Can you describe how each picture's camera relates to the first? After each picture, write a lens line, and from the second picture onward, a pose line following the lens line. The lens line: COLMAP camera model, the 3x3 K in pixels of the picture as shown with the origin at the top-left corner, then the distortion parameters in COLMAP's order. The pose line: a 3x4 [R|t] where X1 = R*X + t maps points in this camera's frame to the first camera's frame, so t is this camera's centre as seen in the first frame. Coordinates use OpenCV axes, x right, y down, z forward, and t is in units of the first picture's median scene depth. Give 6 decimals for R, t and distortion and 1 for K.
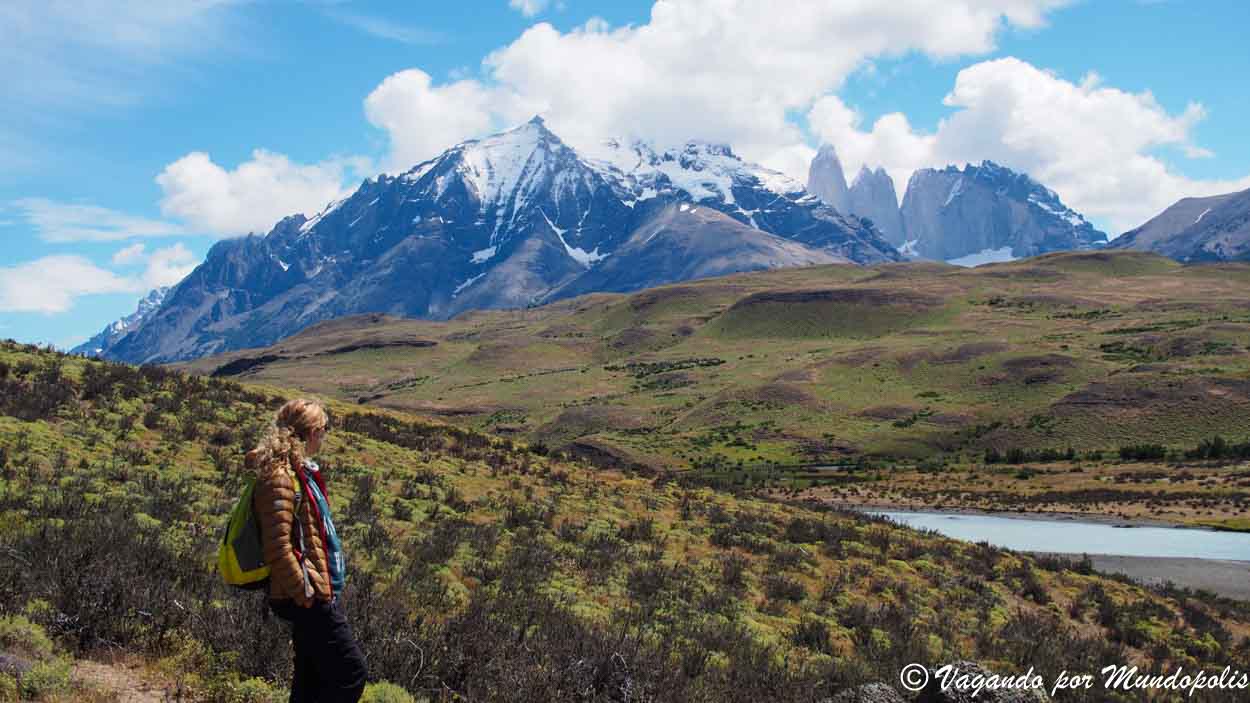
lens RADIAL K [[3614.1, 0, 651.3], [0, 3614.1, 266.6], [0, 0, 1]] dist [0.034667, 0.839531]
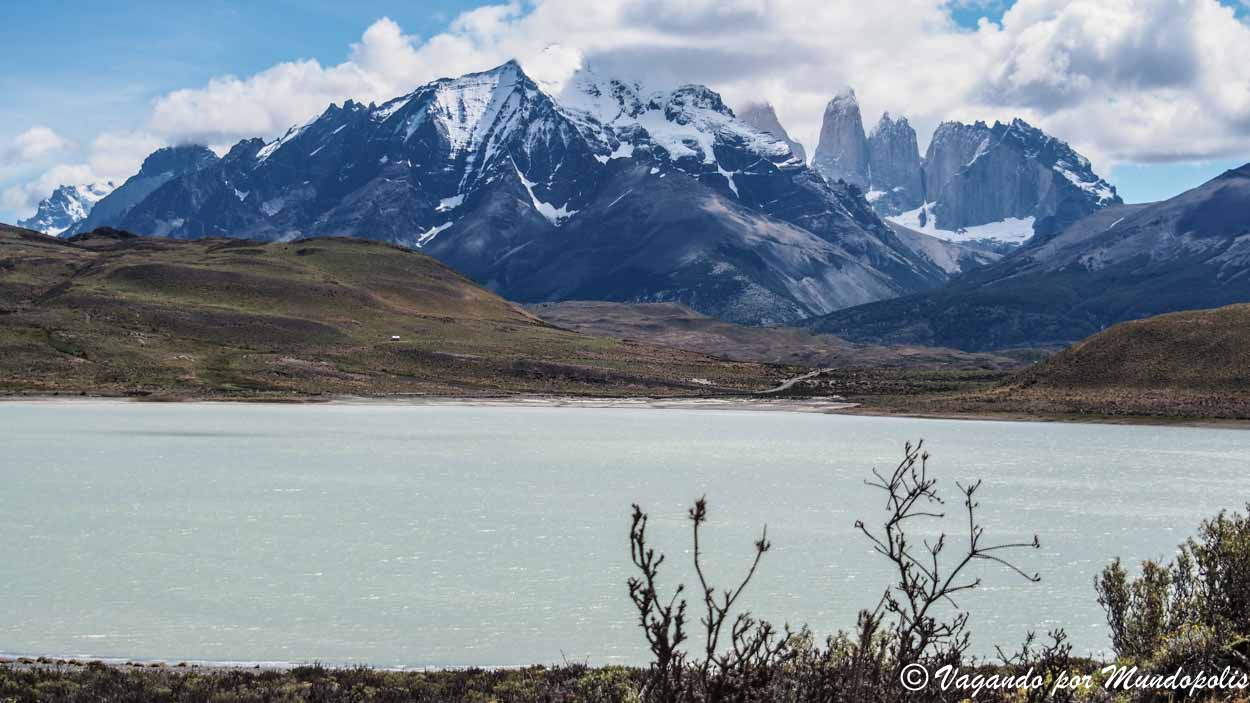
lens RADIAL K [[2114.3, 0, 626.2], [0, 2114.3, 349.5], [0, 0, 1]] dist [0.022667, -0.018125]
pose [[0.996955, 0.063859, 0.044750, -0.022418], [-0.065074, 0.997535, 0.026251, 0.018736], [-0.042963, -0.029083, 0.998653, 0.433070]]
